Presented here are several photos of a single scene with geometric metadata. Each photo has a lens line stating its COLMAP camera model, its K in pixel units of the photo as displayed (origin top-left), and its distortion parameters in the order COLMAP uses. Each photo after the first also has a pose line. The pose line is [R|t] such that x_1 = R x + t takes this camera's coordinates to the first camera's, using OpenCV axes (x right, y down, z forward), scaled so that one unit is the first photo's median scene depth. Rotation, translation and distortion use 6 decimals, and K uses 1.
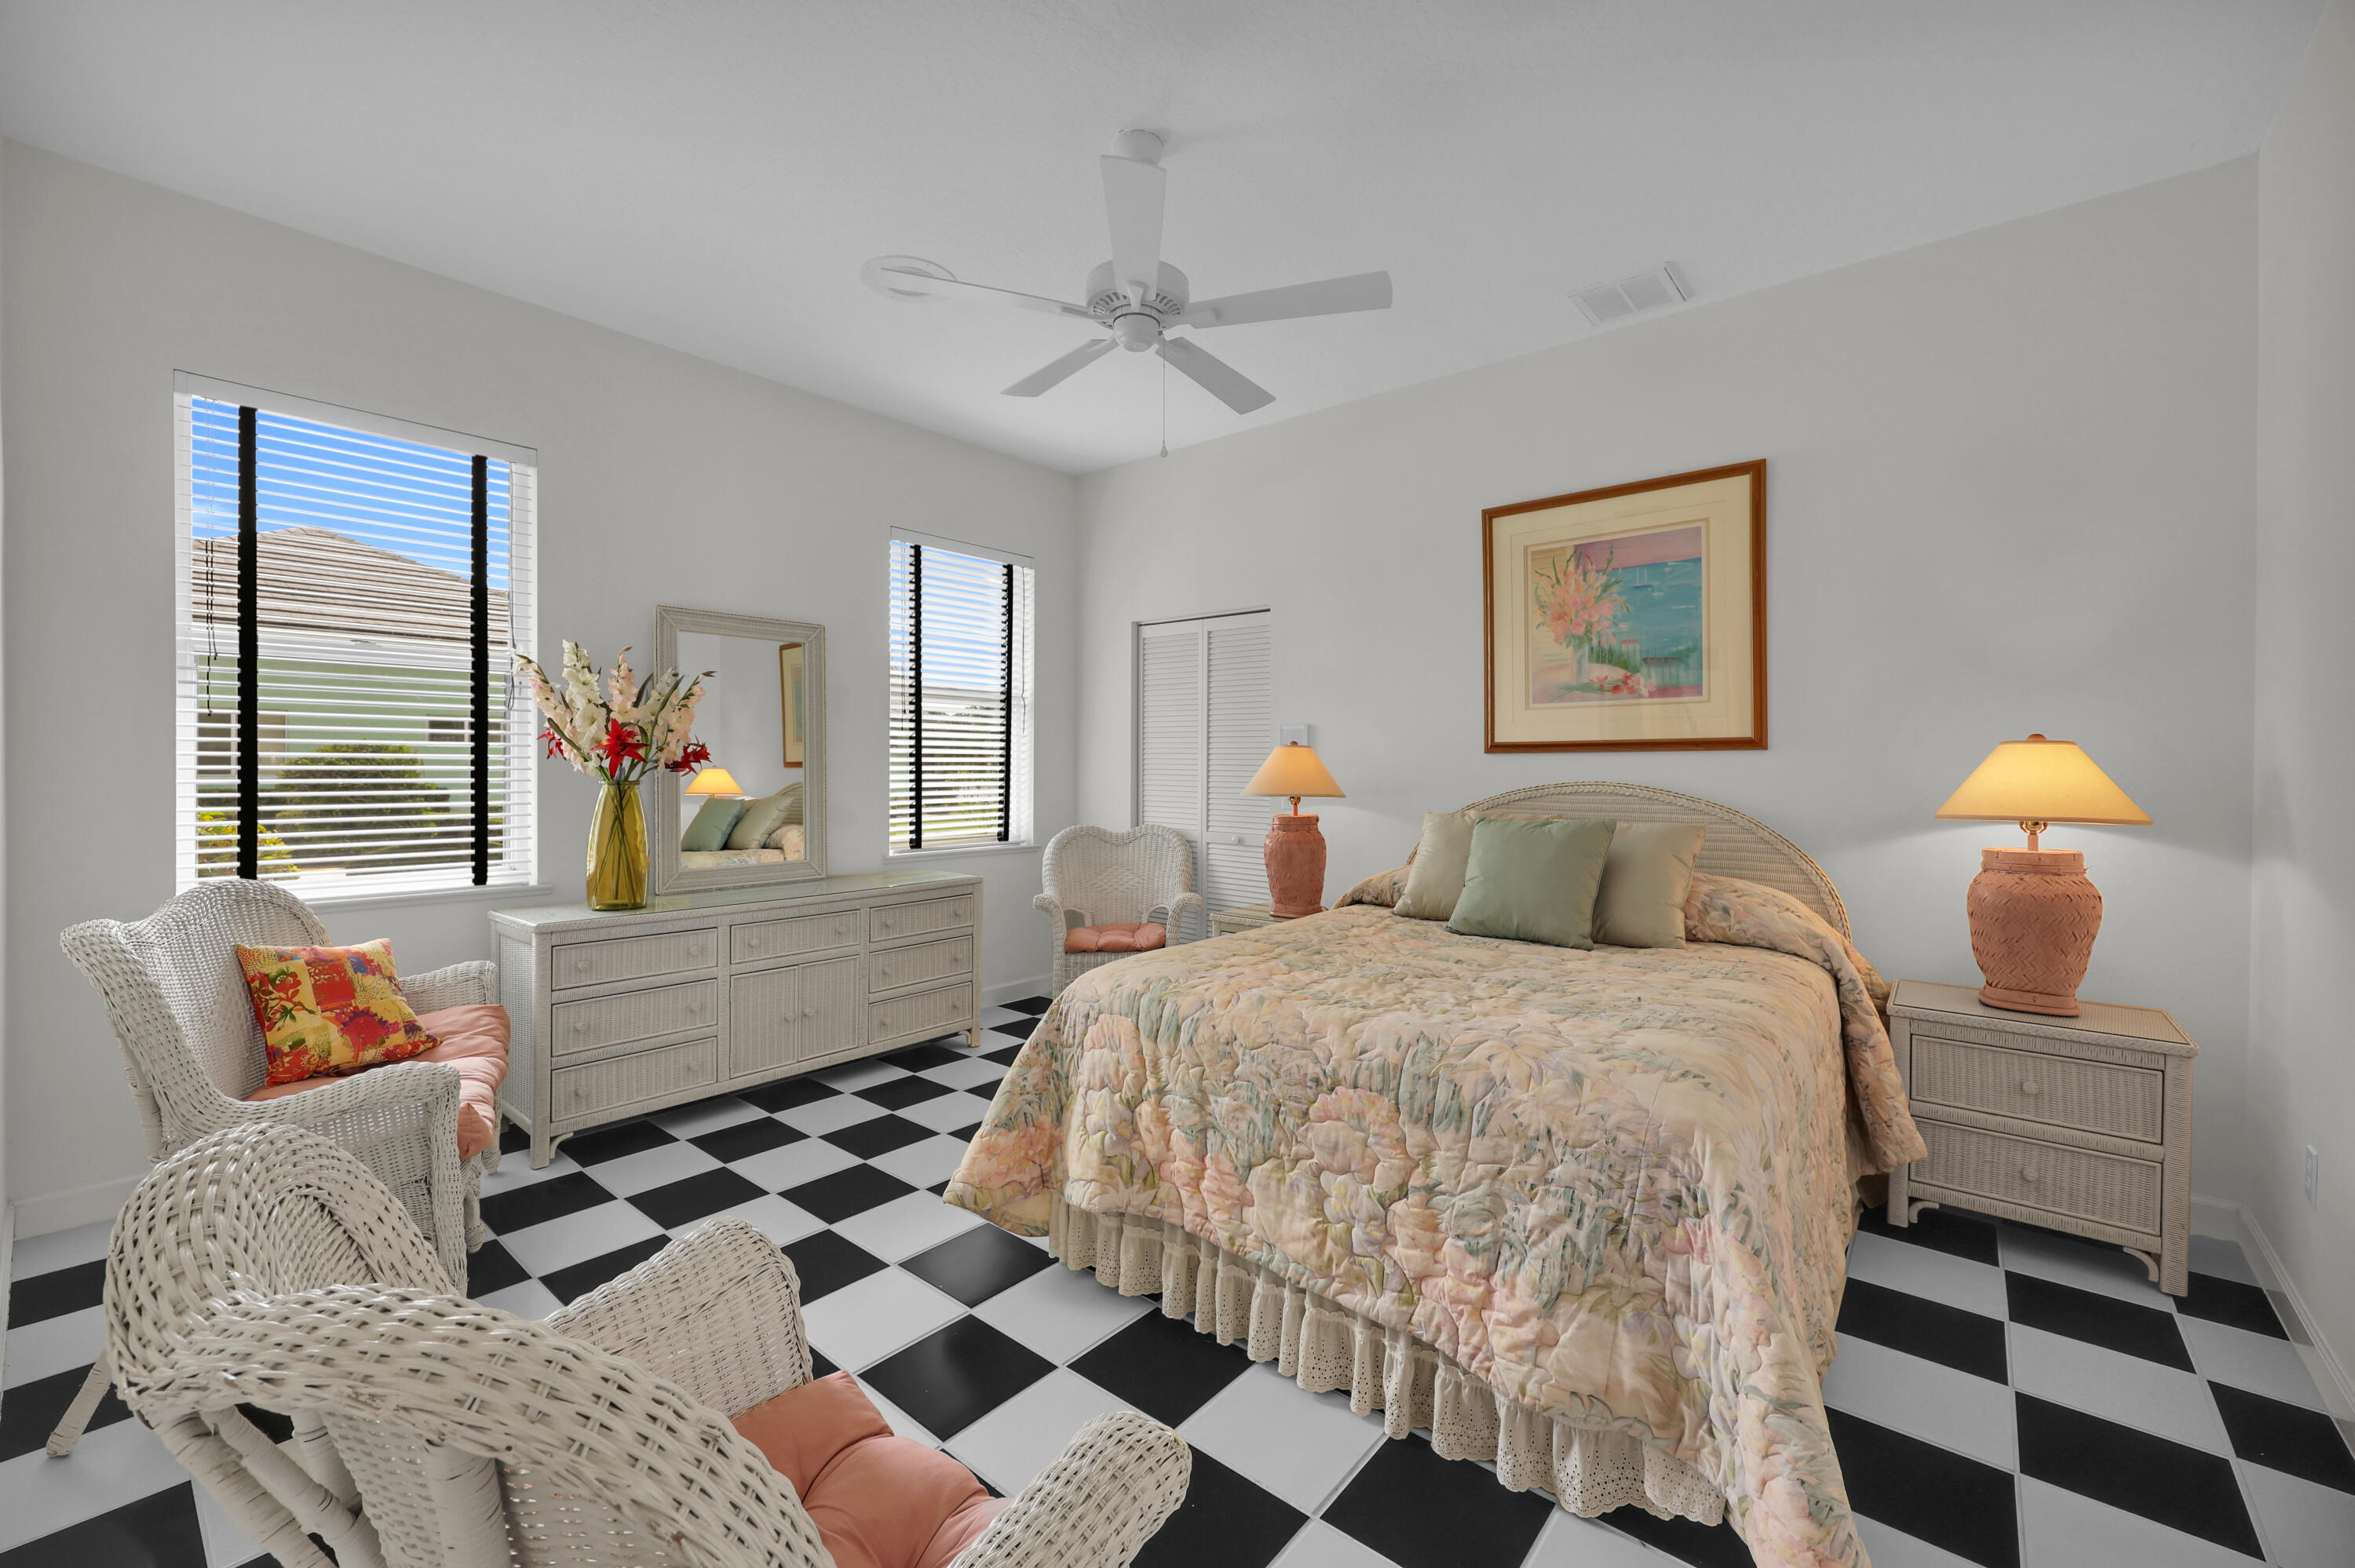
lens RADIAL K [[968.1, 0, 1177.5], [0, 968.1, 784.0], [0, 0, 1]] dist [0.002331, -0.000554]
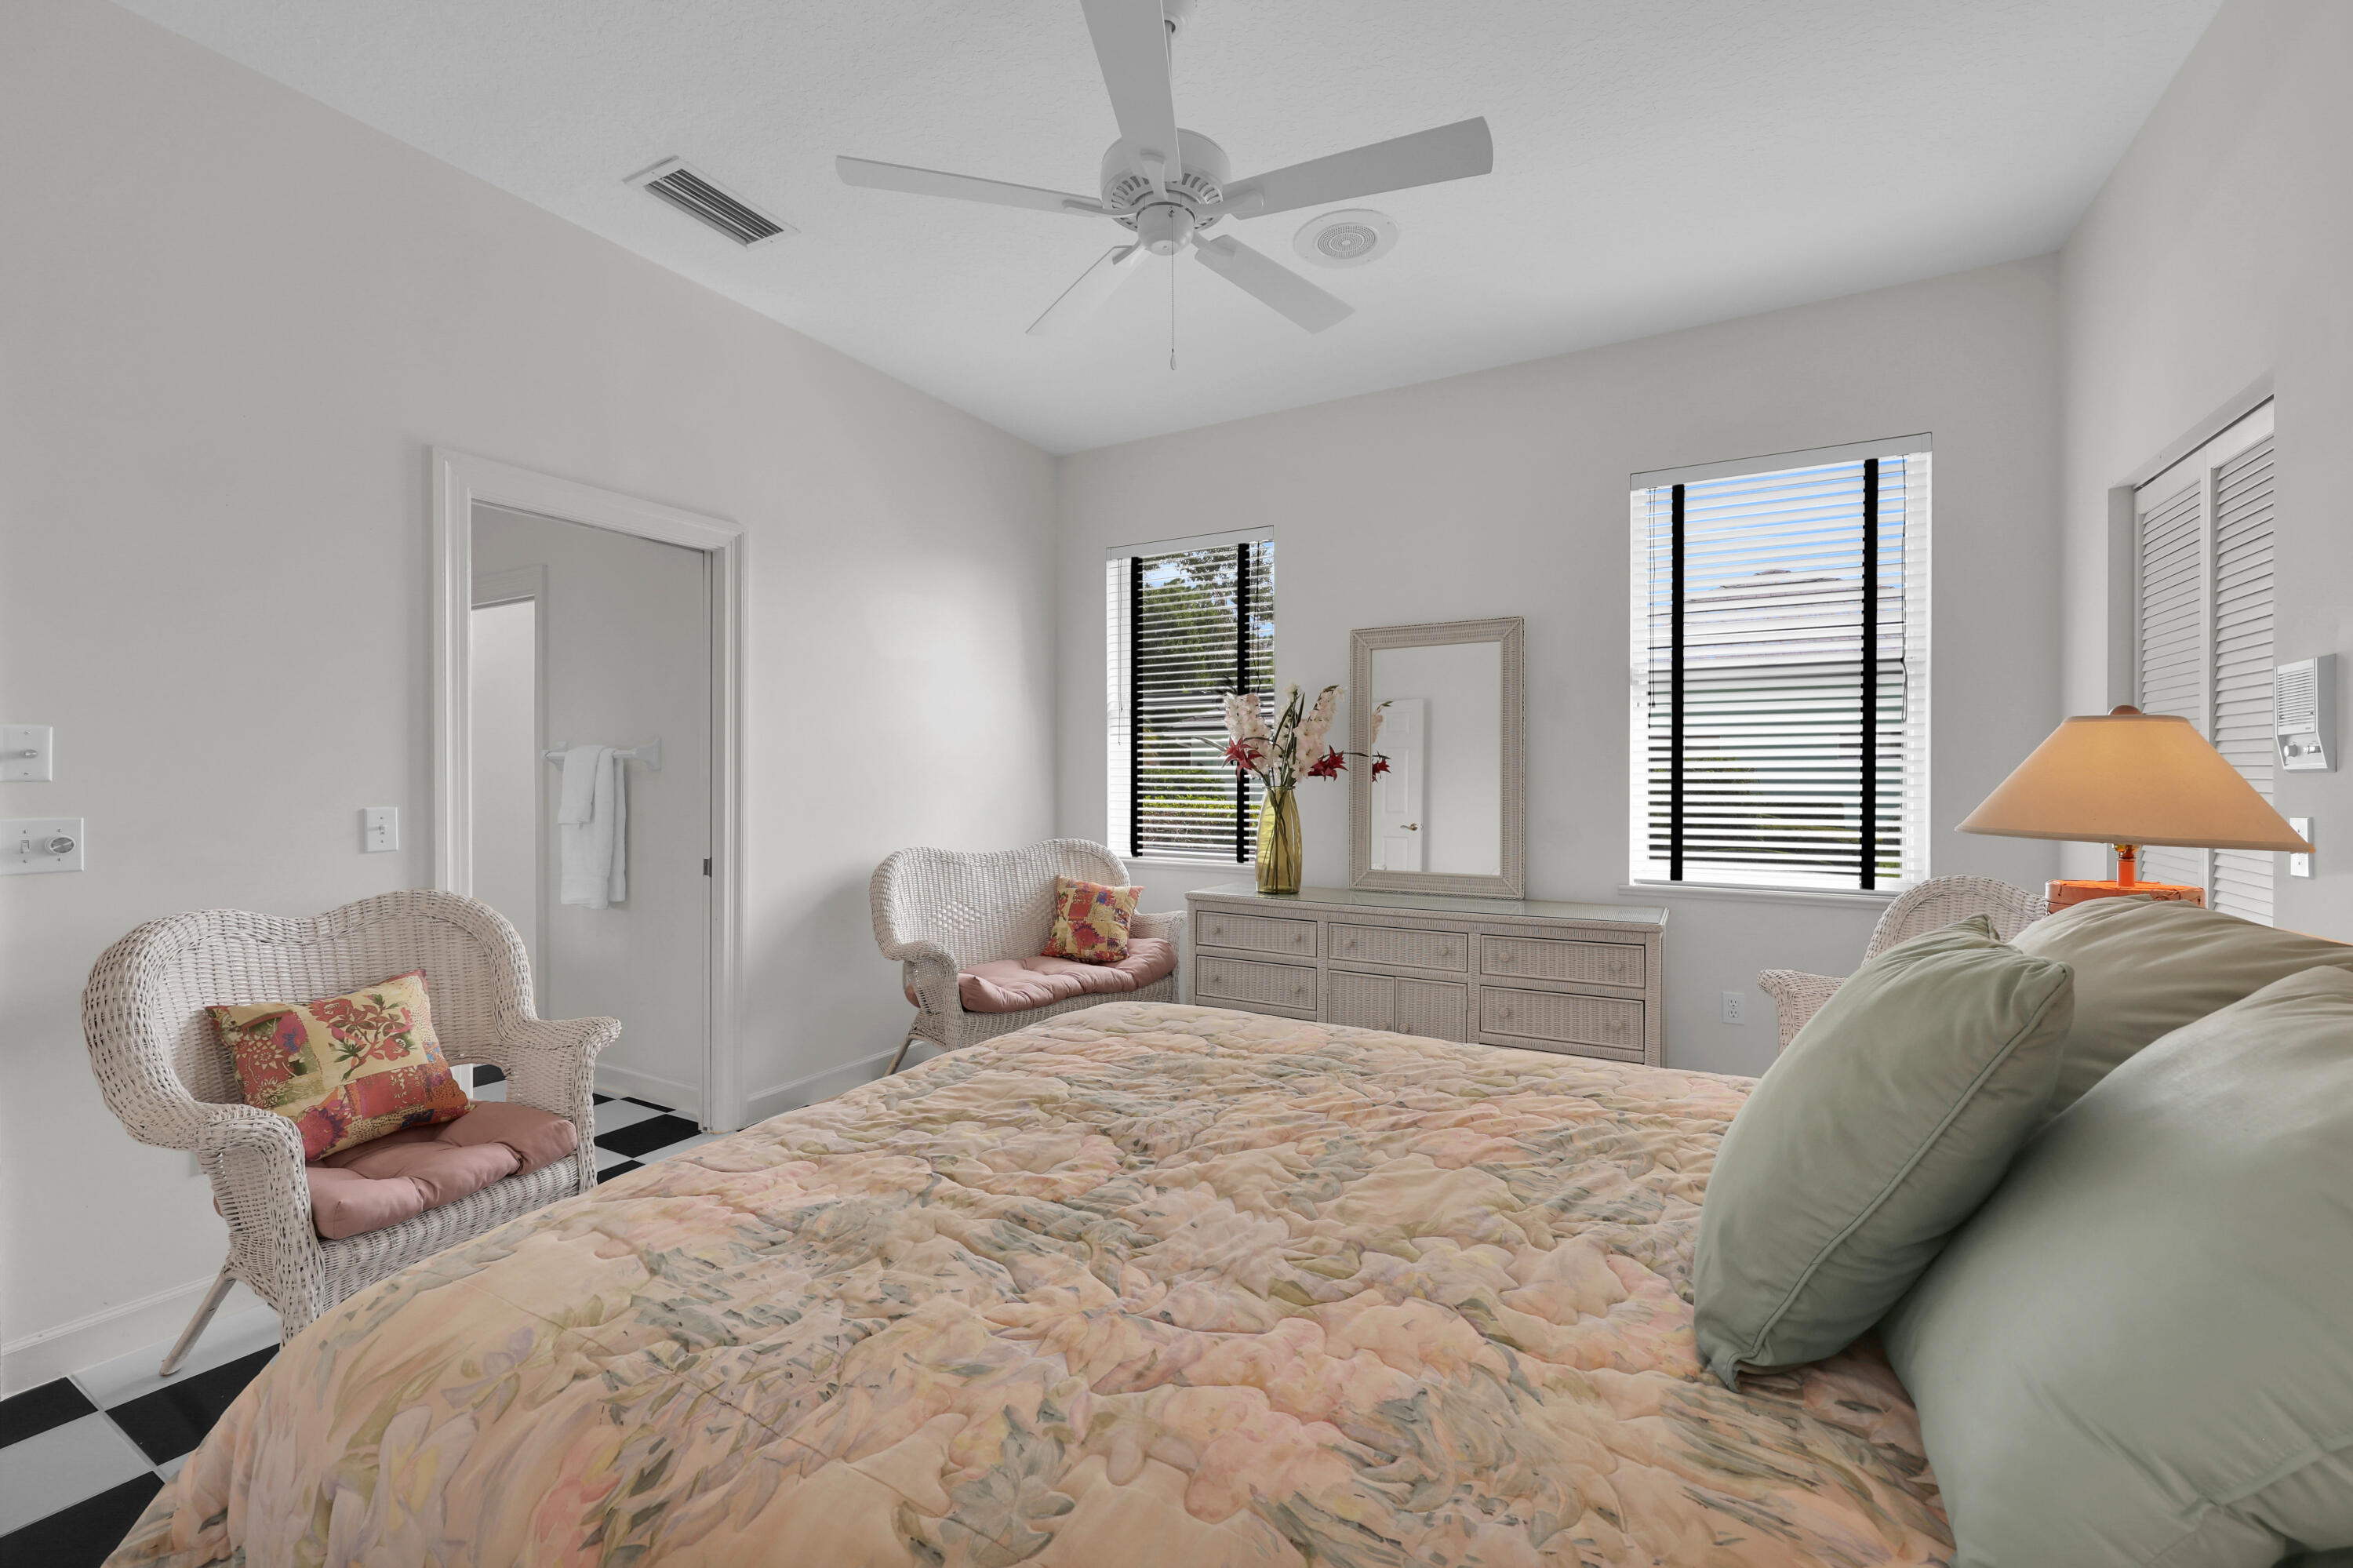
lens RADIAL K [[943.5, 0, 1176.5], [0, 943.5, 784.0], [0, 0, 1]] dist [-0.002922, 0.000178]
pose [[0.161547, 0.012035, -0.986792, 0.528564], [-0.017414, 0.999805, 0.009343, -0.013202], [0.986711, 0.015675, 0.161725, 0.637113]]
